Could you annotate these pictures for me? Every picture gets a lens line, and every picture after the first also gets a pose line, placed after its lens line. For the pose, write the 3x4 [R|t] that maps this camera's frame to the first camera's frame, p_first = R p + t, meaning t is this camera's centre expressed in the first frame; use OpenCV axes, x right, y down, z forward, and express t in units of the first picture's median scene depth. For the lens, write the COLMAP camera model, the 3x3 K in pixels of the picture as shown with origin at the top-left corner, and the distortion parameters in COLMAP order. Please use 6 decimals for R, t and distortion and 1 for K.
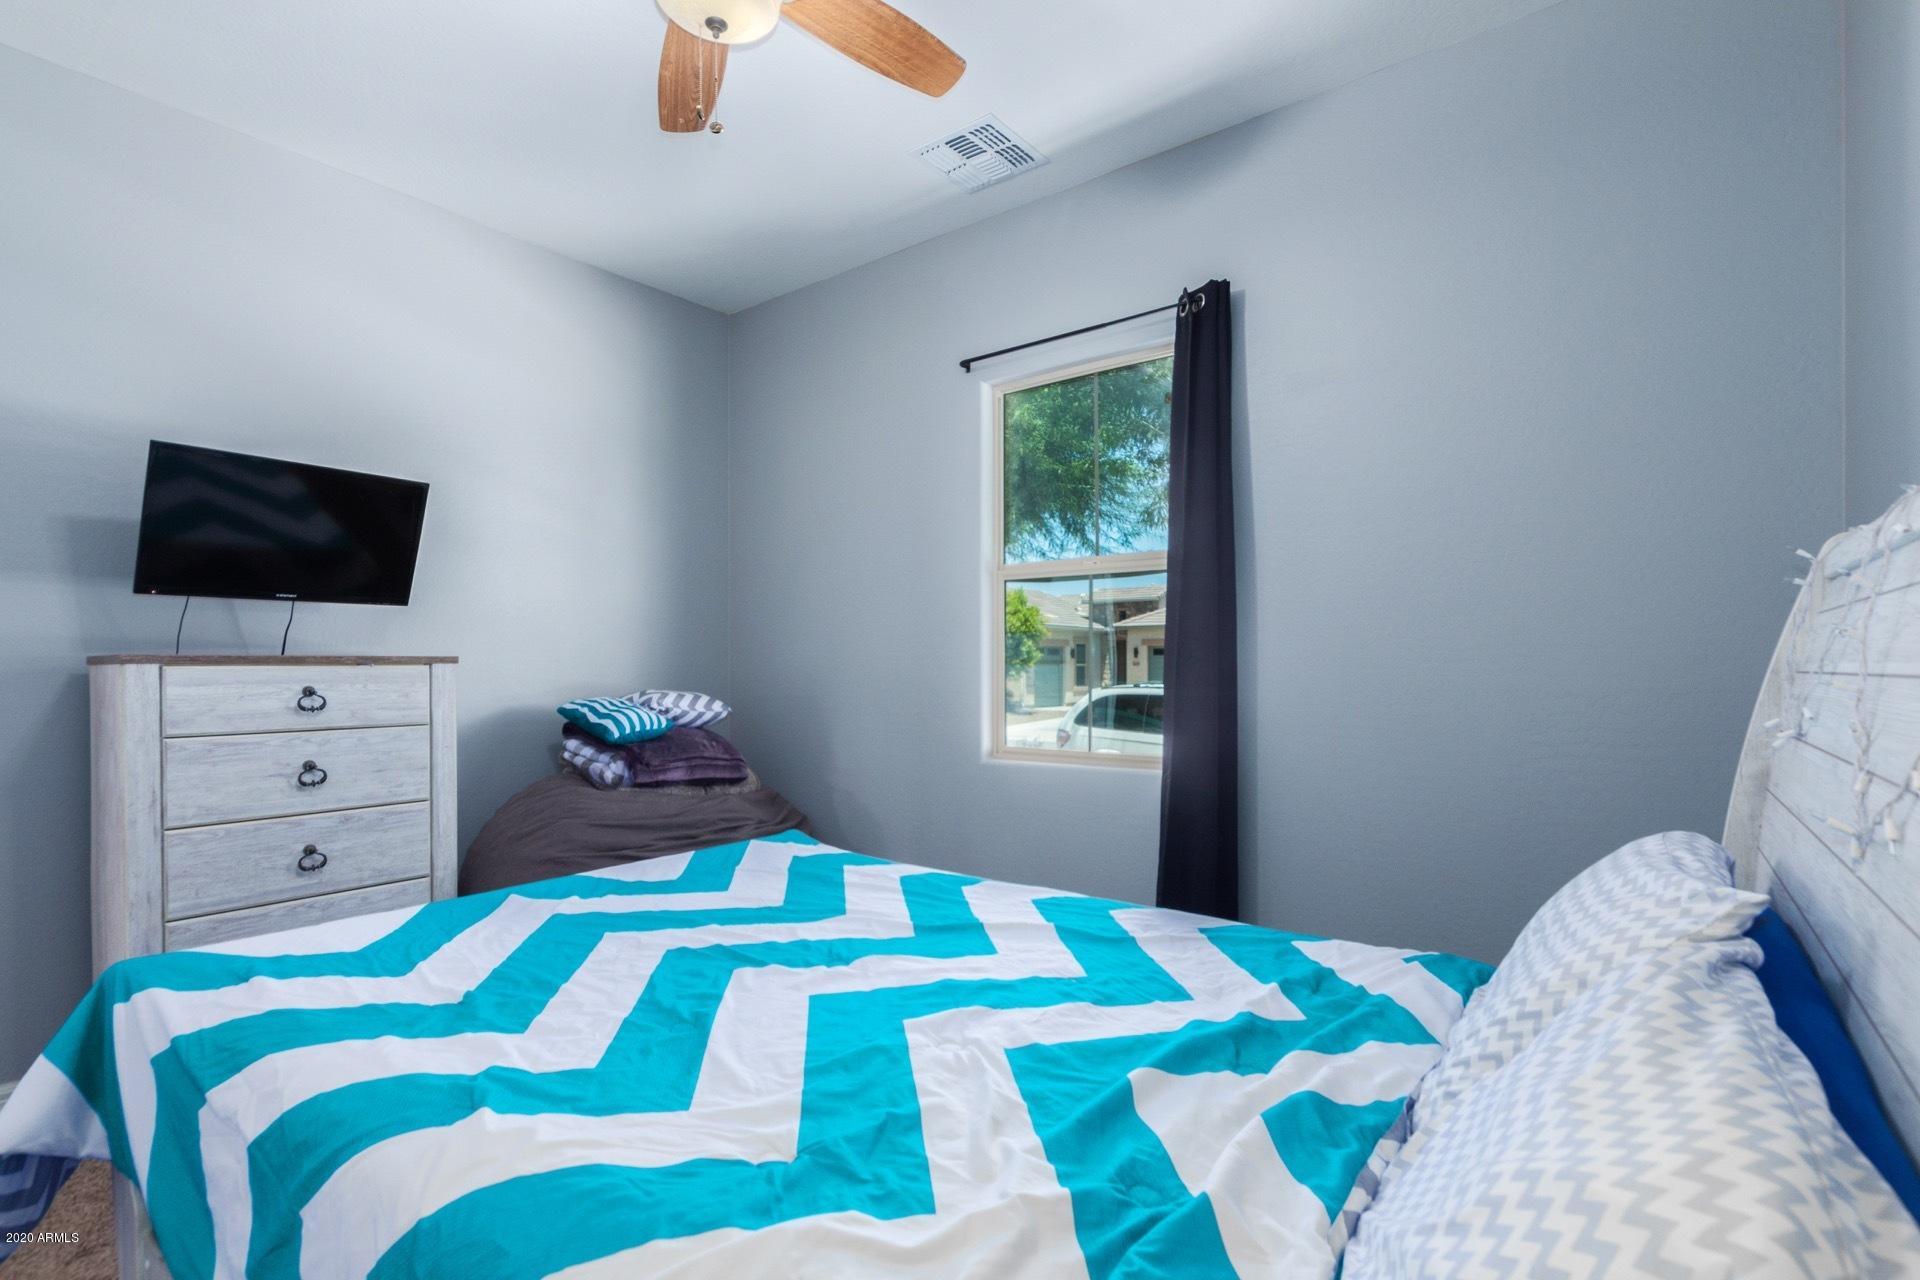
lens RADIAL K [[912.4, 0, 955.8], [0, 912.4, 676.9], [0, 0, 1]] dist [0.005602, -0.000611]
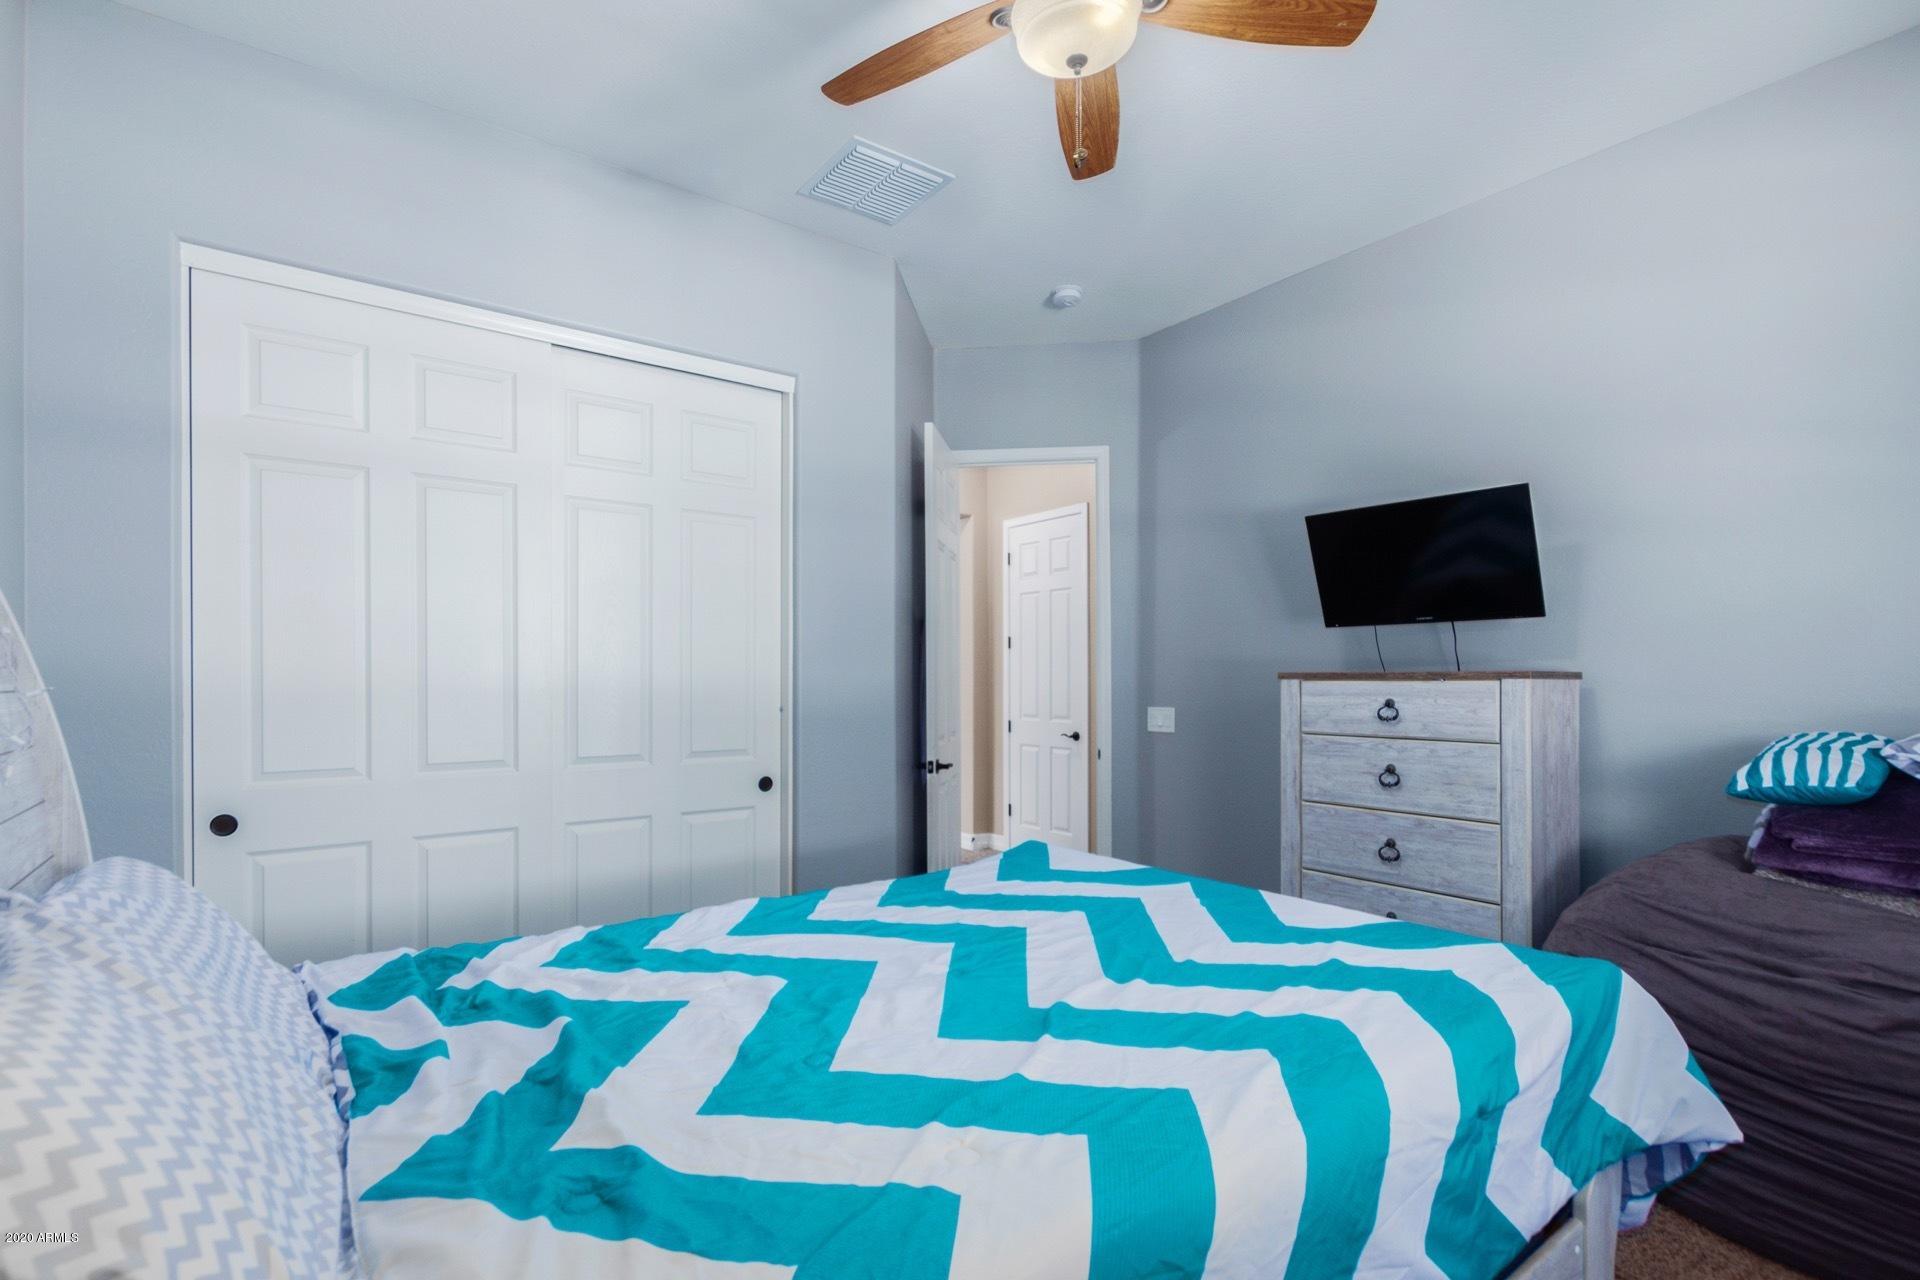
lens RADIAL K [[912.4, 0, 955.8], [0, 912.4, 676.9], [0, 0, 1]] dist [0.005602, -0.000611]
pose [[-0.282910, 0.002754, -0.959143, 0.531312], [-0.007121, 0.999962, 0.004972, -0.018735], [0.959120, 0.008237, -0.282879, 0.801432]]
